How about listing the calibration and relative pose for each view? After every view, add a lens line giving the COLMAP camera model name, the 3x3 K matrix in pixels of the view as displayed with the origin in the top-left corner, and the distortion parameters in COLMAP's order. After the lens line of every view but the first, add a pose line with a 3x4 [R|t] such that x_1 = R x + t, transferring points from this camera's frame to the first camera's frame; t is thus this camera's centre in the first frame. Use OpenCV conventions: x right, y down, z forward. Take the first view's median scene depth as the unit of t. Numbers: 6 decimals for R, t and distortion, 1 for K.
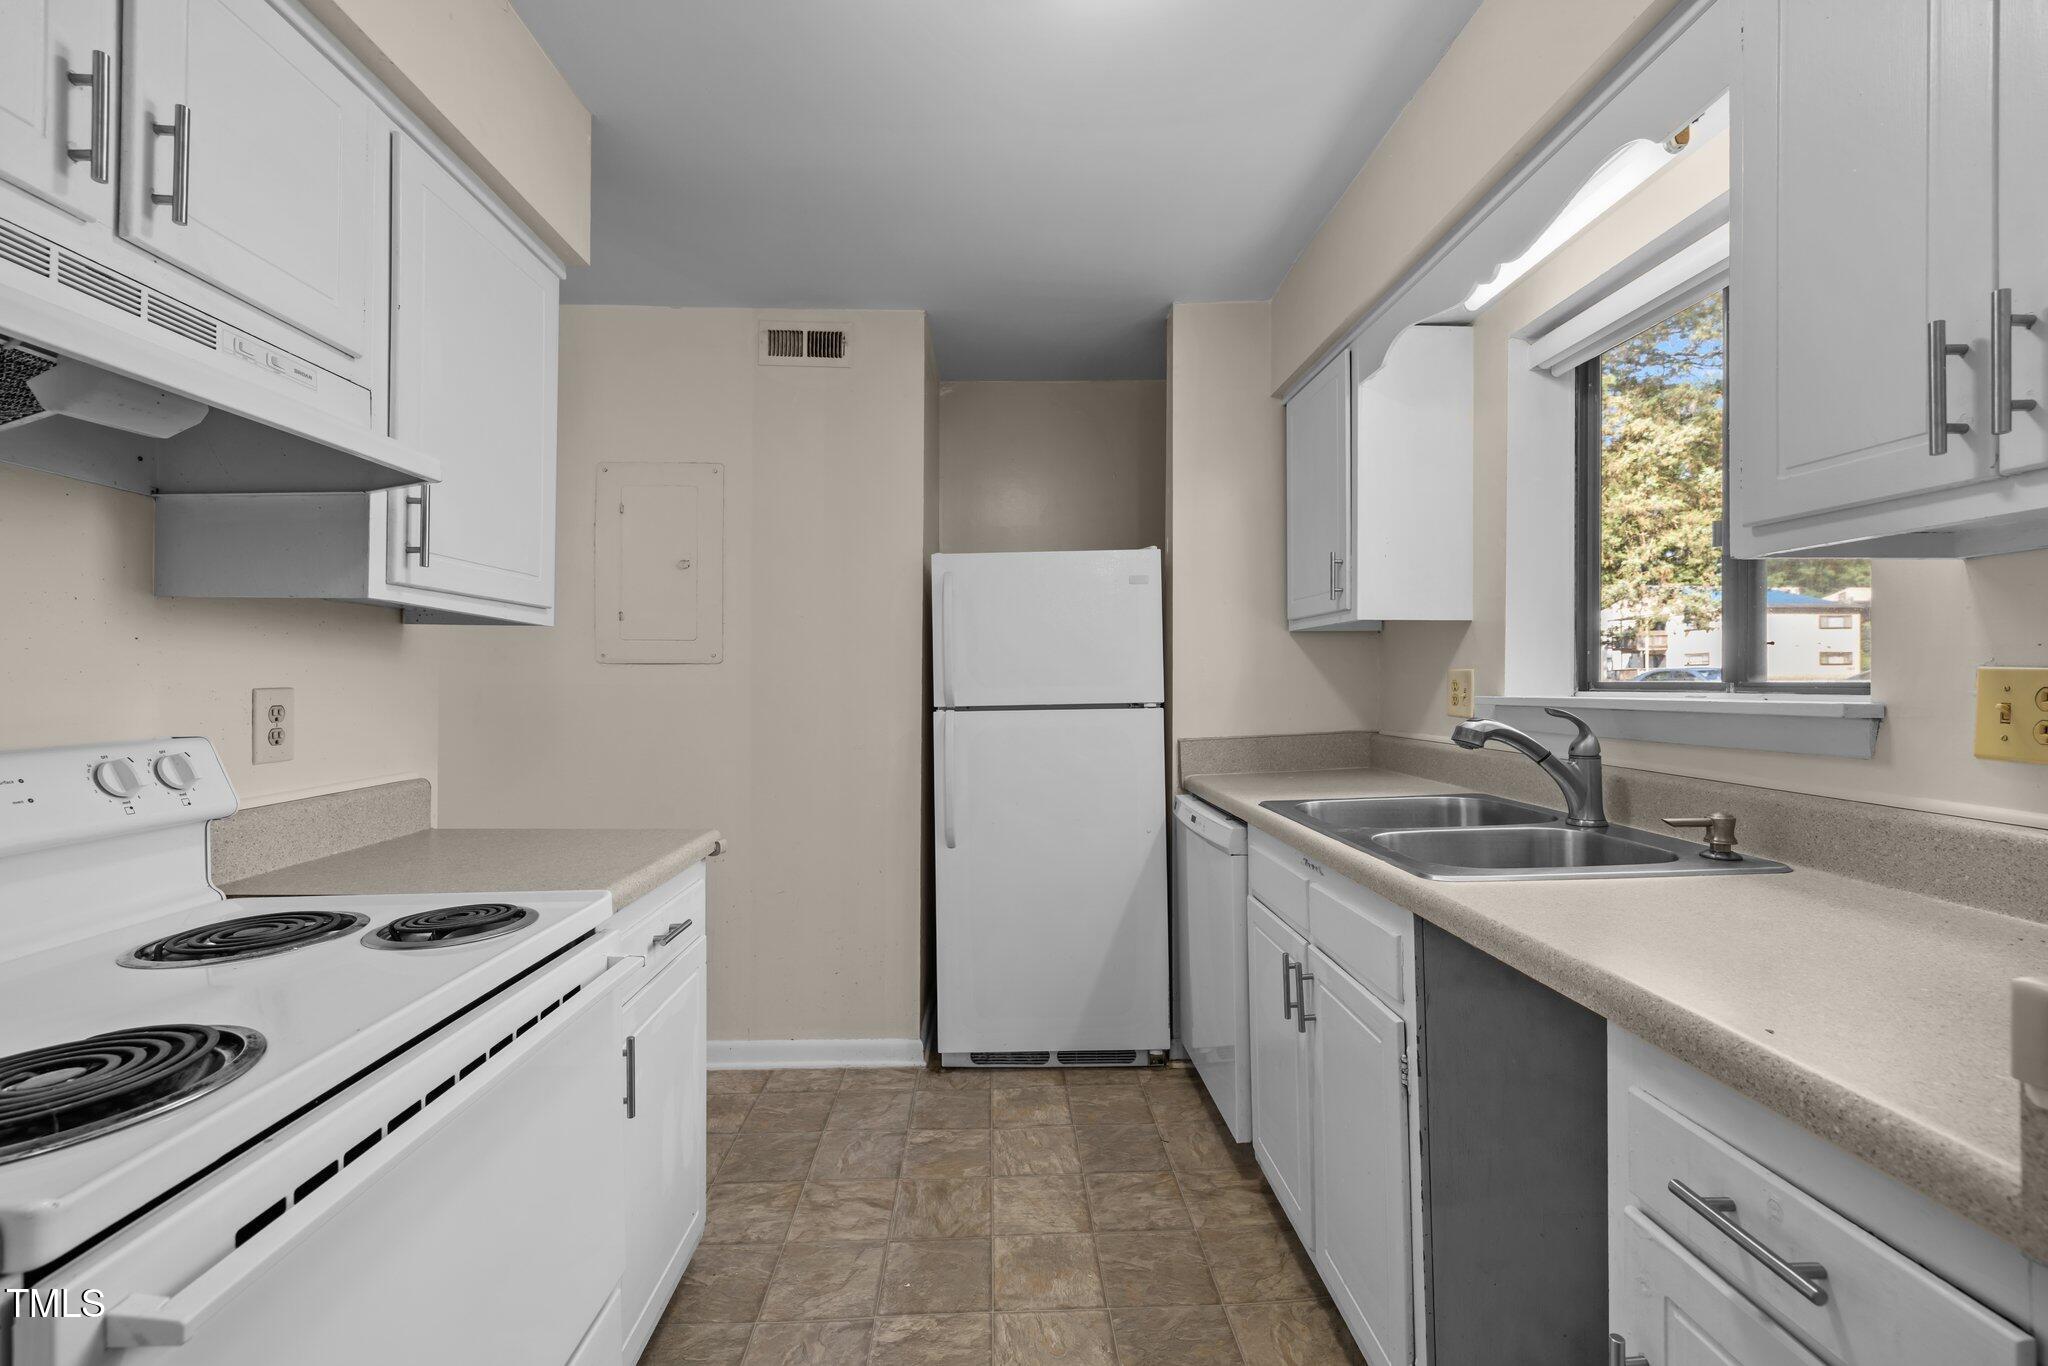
lens RADIAL K [[860.7, 0, 984.9], [0, 860.7, 673.5], [0, 0, 1]] dist [0.001783, -0.000512]
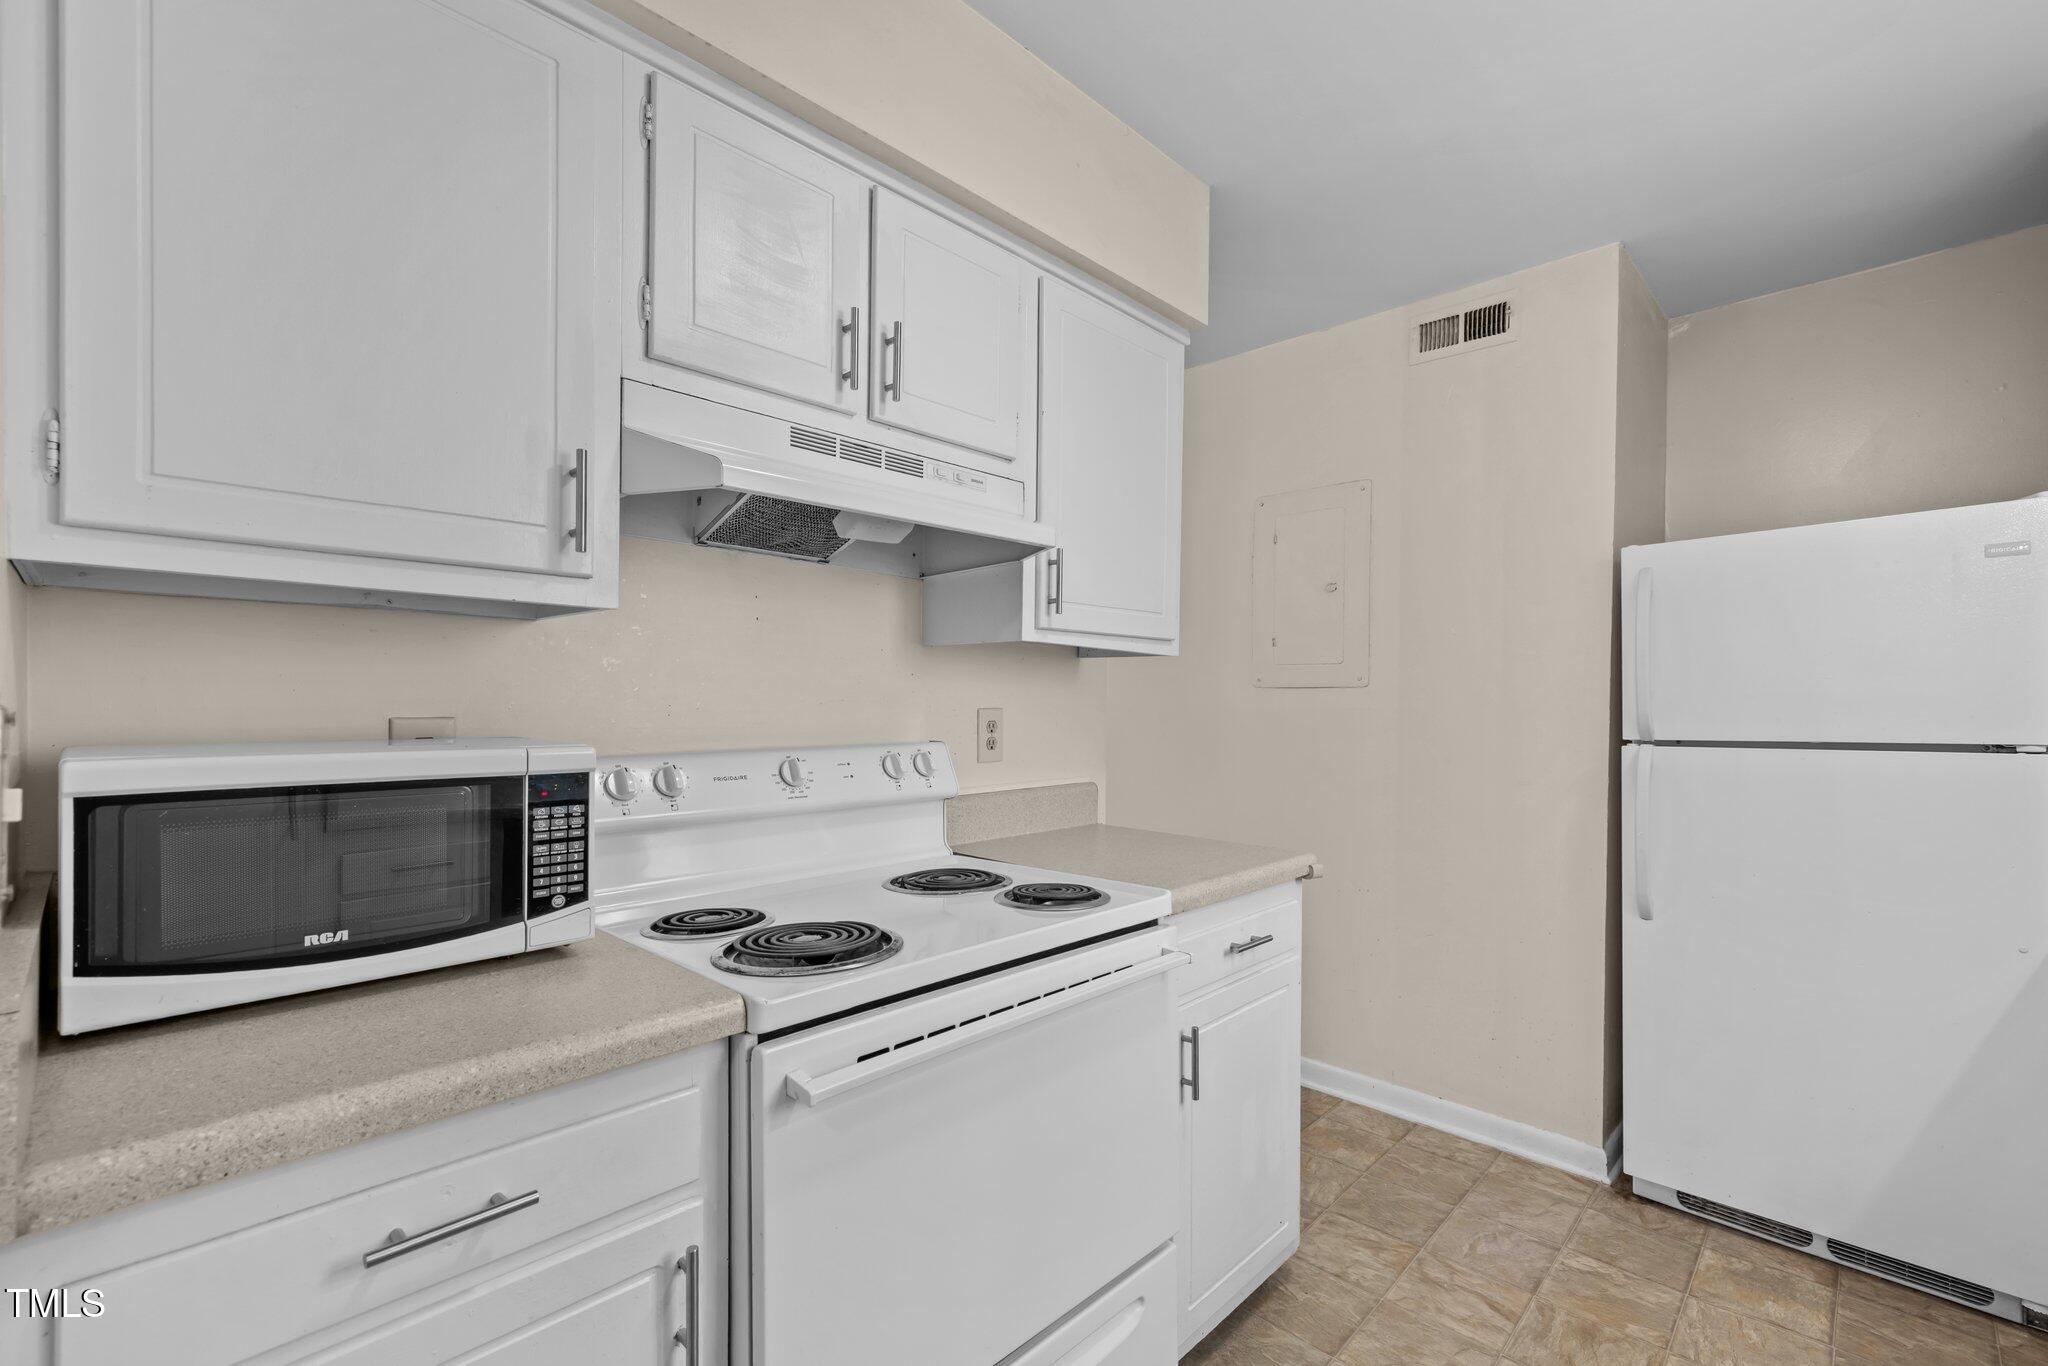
lens RADIAL K [[860.7, 0, 983.9], [0, 860.7, 705.6], [0, 0, 1]] dist [0.001783, -0.000512]
pose [[0.695415, 0.006583, -0.718579, 0.144625], [0.000696, 0.999951, 0.009835, -0.000964], [0.718608, -0.007340, 0.695376, 0.031059]]
